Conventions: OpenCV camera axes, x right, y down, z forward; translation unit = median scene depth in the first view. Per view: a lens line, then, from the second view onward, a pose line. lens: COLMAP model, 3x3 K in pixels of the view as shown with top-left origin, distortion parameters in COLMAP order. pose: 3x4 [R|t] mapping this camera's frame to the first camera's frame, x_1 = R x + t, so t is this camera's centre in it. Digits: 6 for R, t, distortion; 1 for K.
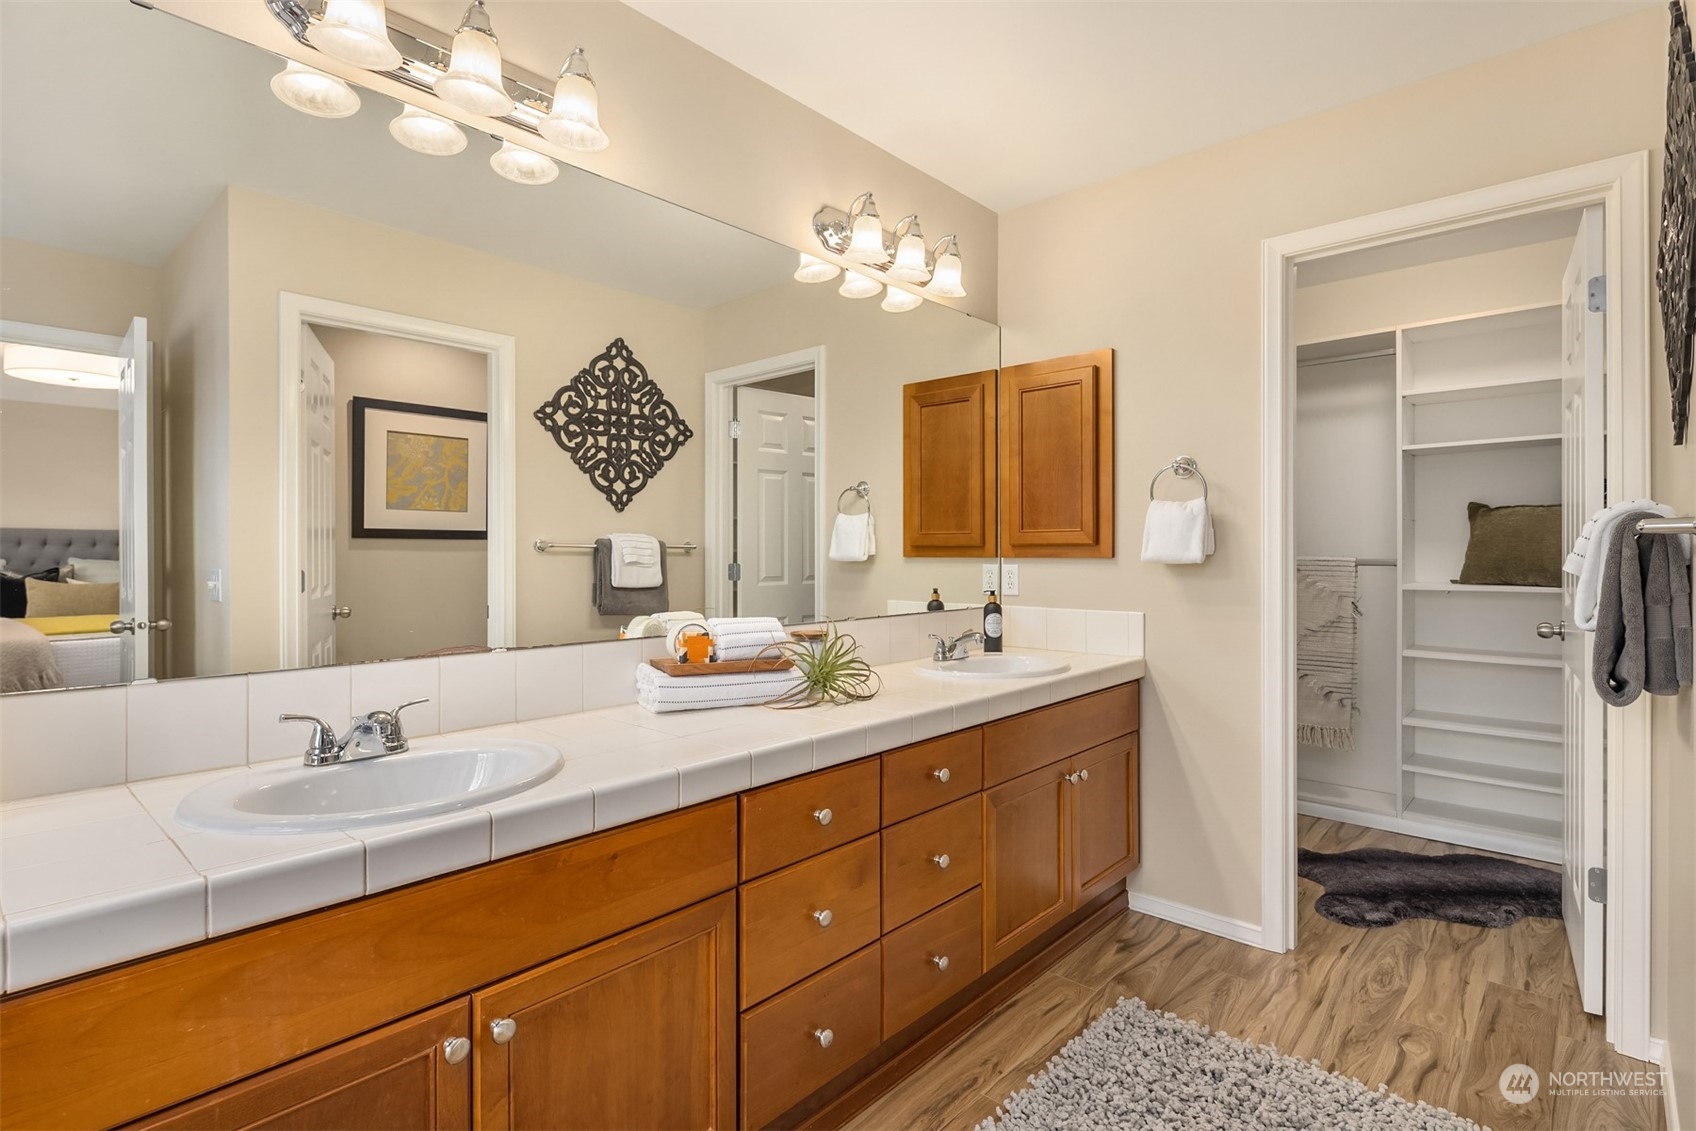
lens RADIAL K [[820.3, 0, 851.5], [0, 820.3, 565.0], [0, 0, 1]] dist [-0.000162, -0.000545]
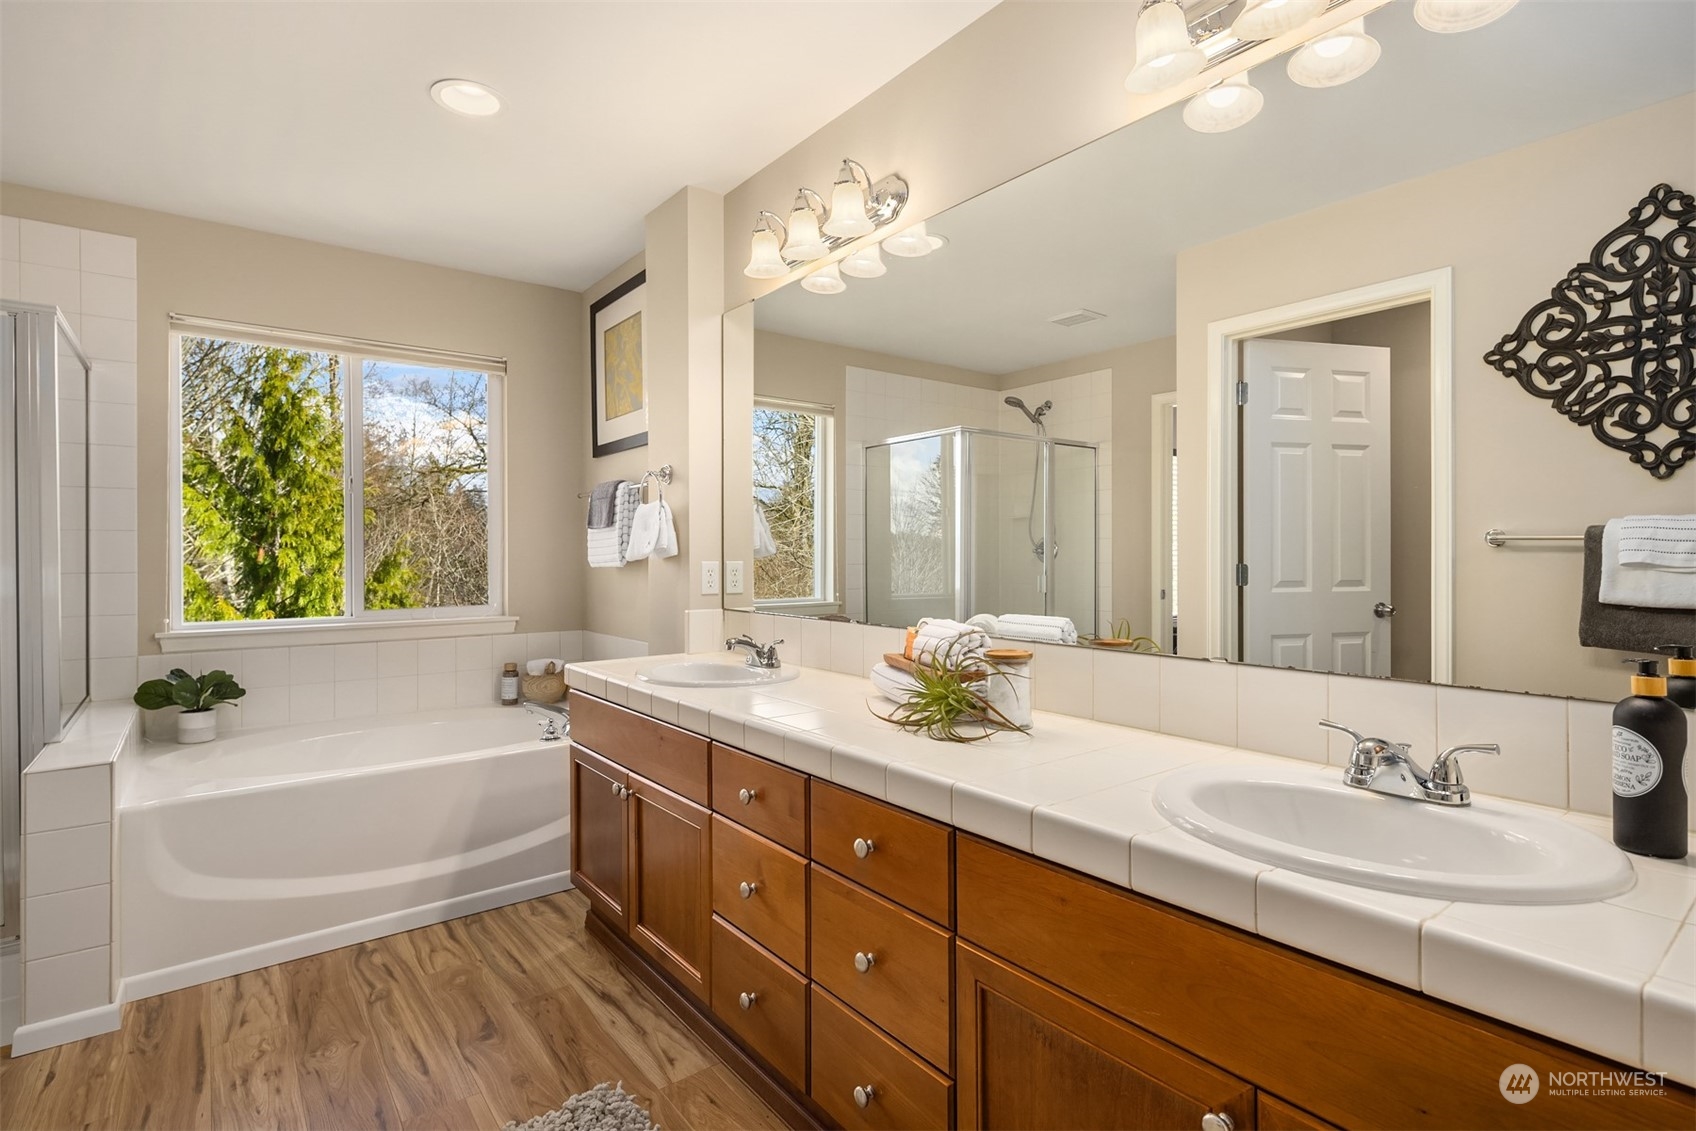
lens RADIAL K [[820.3, 0, 857.1], [0, 820.3, 563.4], [0, 0, 1]] dist [-0.000162, -0.000545]
pose [[-0.163231, 0.007447, -0.986560, 0.404706], [-0.022611, 0.999681, 0.011287, 0.001887], [0.986329, 0.024149, -0.163010, 0.546483]]
